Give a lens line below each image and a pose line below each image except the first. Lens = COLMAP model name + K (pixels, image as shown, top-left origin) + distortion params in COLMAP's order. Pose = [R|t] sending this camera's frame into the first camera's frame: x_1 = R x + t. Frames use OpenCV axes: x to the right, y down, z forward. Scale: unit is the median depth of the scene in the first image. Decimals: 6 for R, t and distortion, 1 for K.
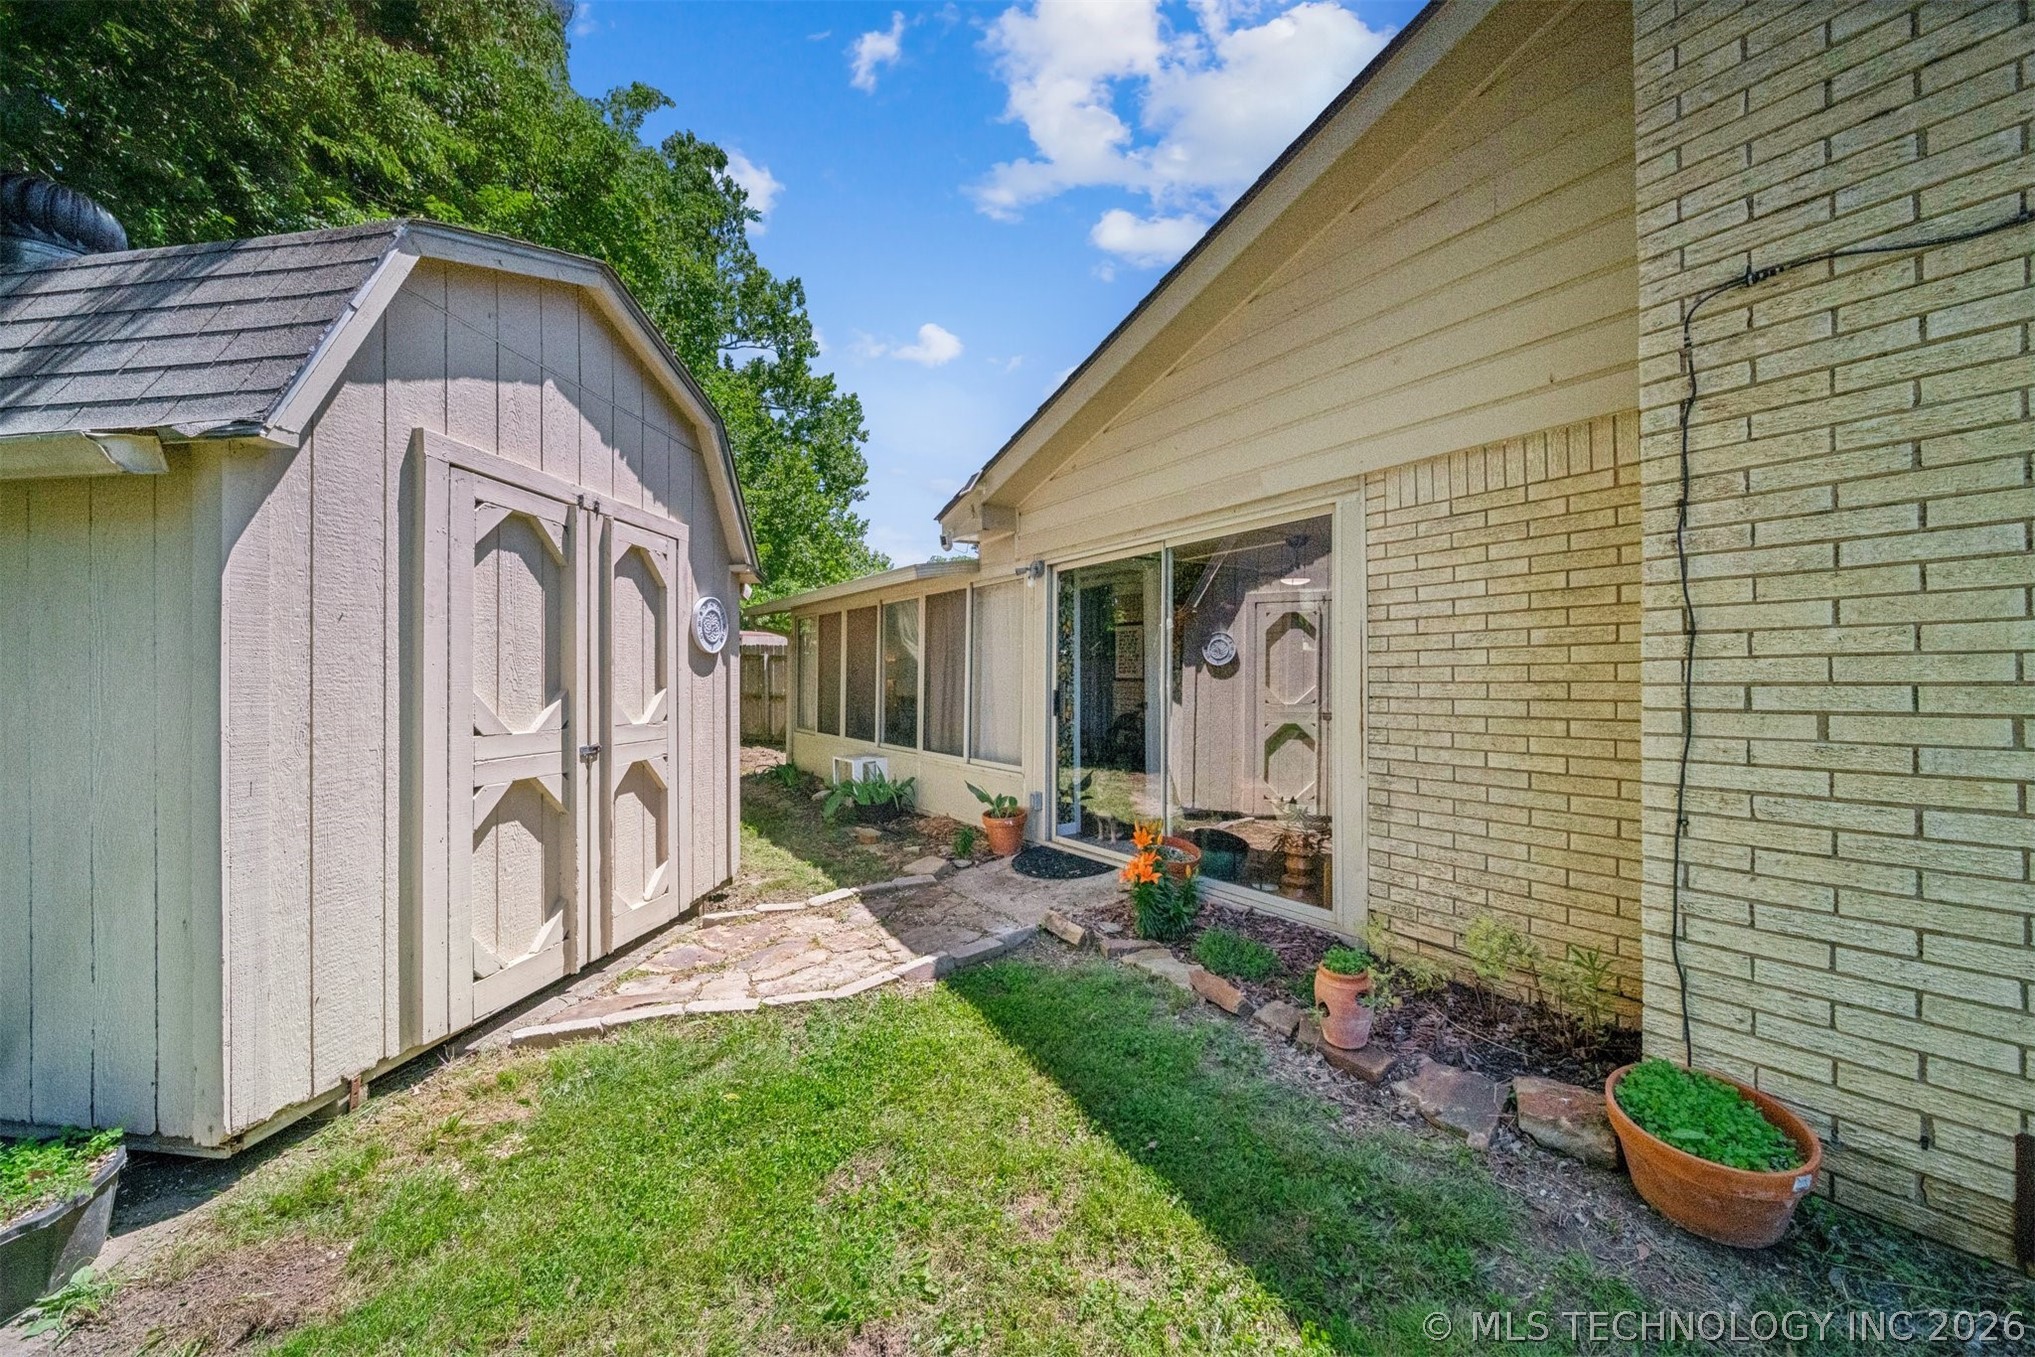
lens RADIAL K [[716.6, 0, 1021.1], [0, 716.6, 686.5], [0, 0, 1]] dist [-0.000214, -0.000032]
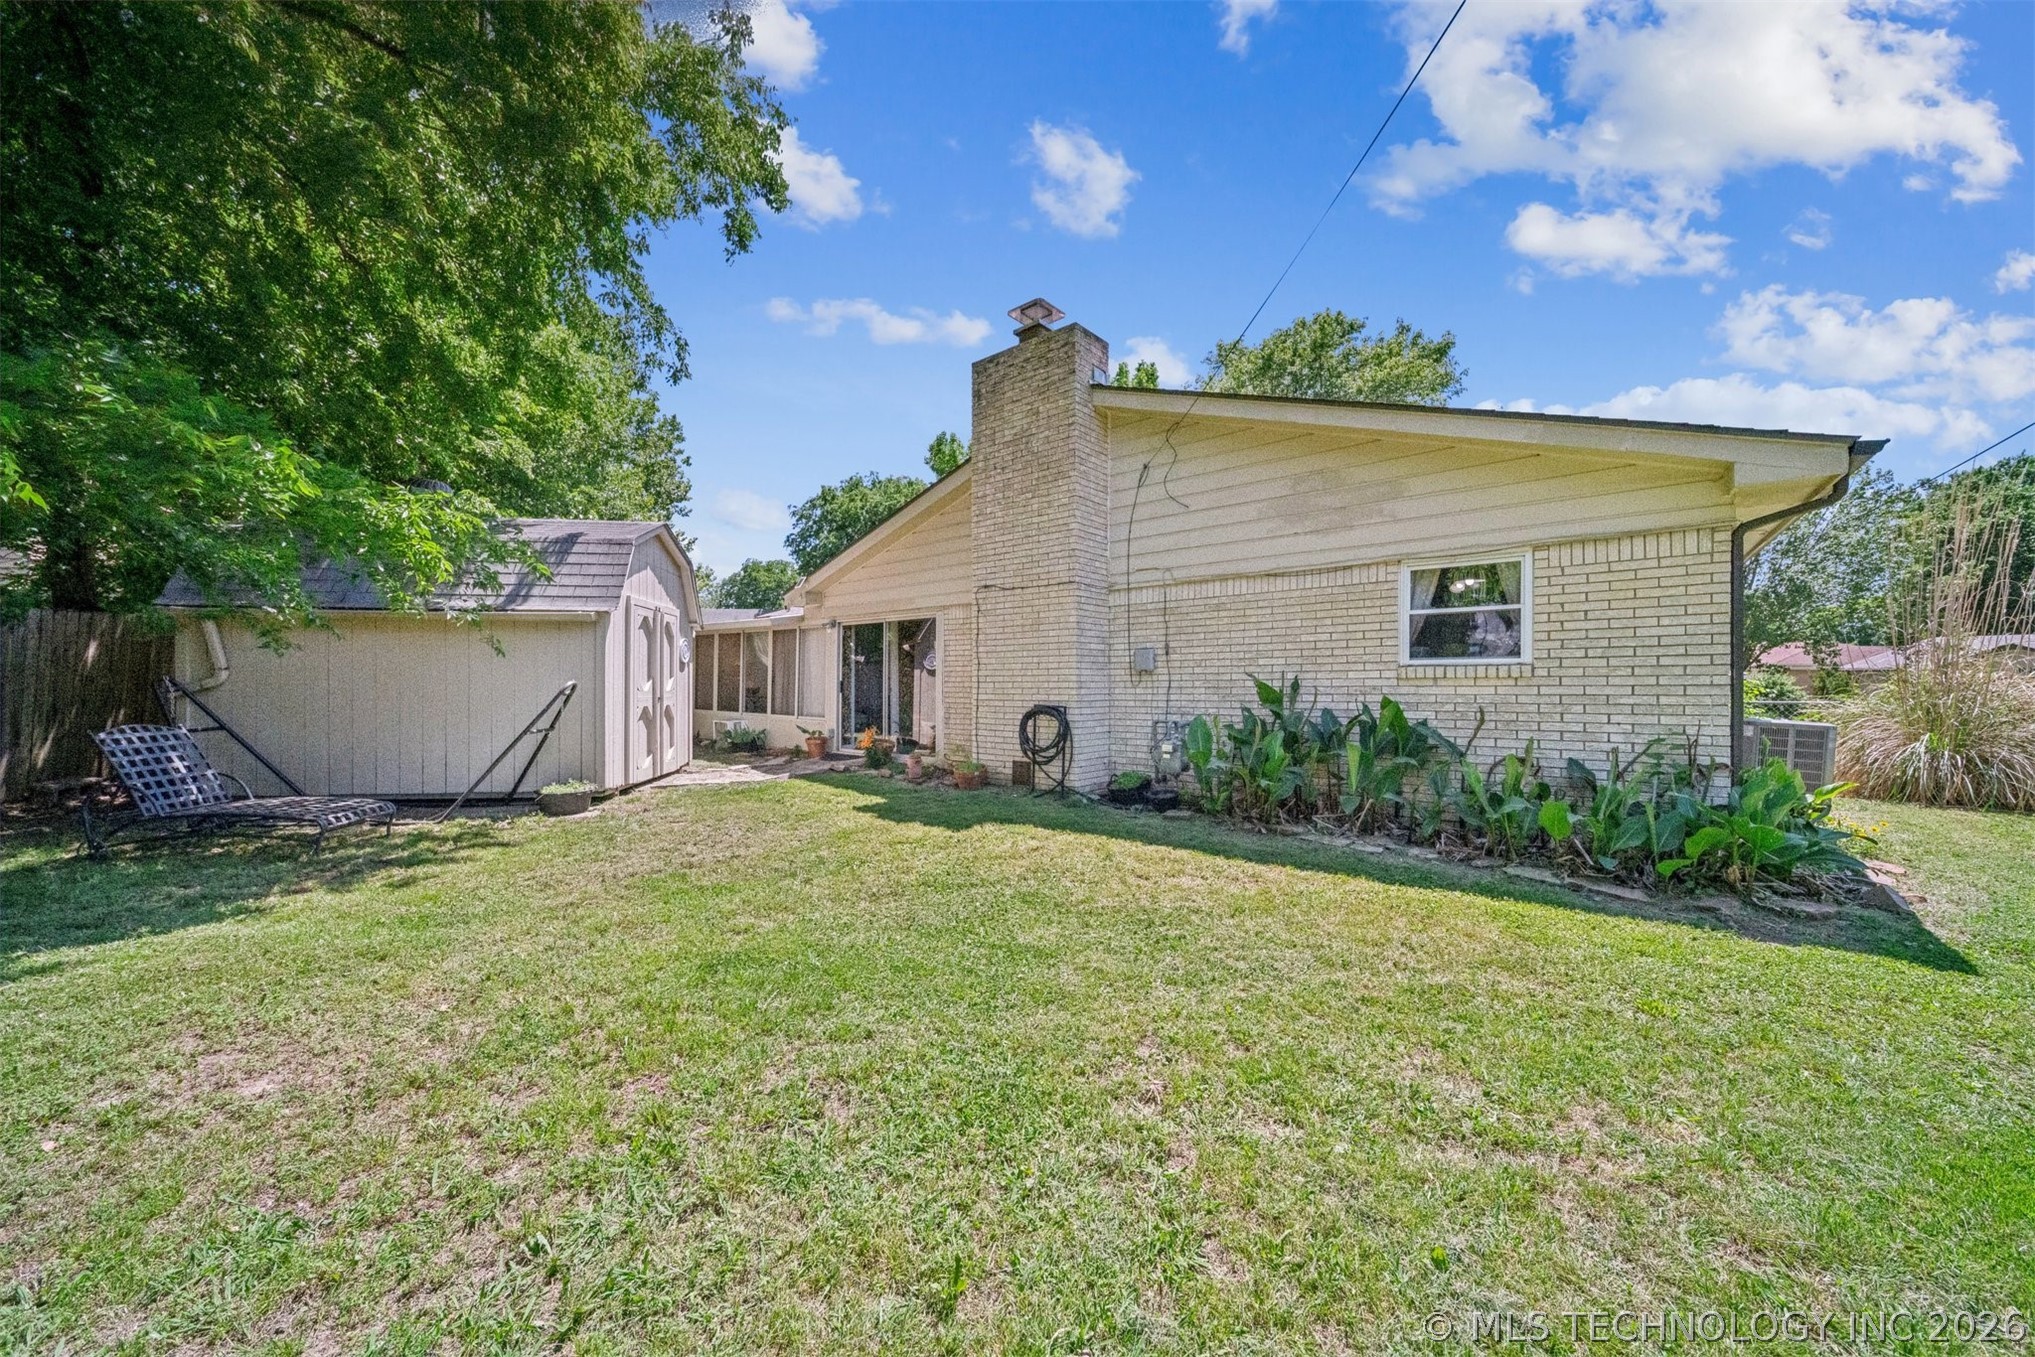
lens RADIAL K [[716.6, 0, 1021.1], [0, 716.6, 686.5], [0, 0, 1]] dist [-0.000214, -0.000032]
pose [[0.968922, 0.005358, 0.247309, 0.039011], [-0.004546, 0.999982, -0.003855, 0.027160], [-0.247325, 0.002611, 0.968929, -1.186858]]
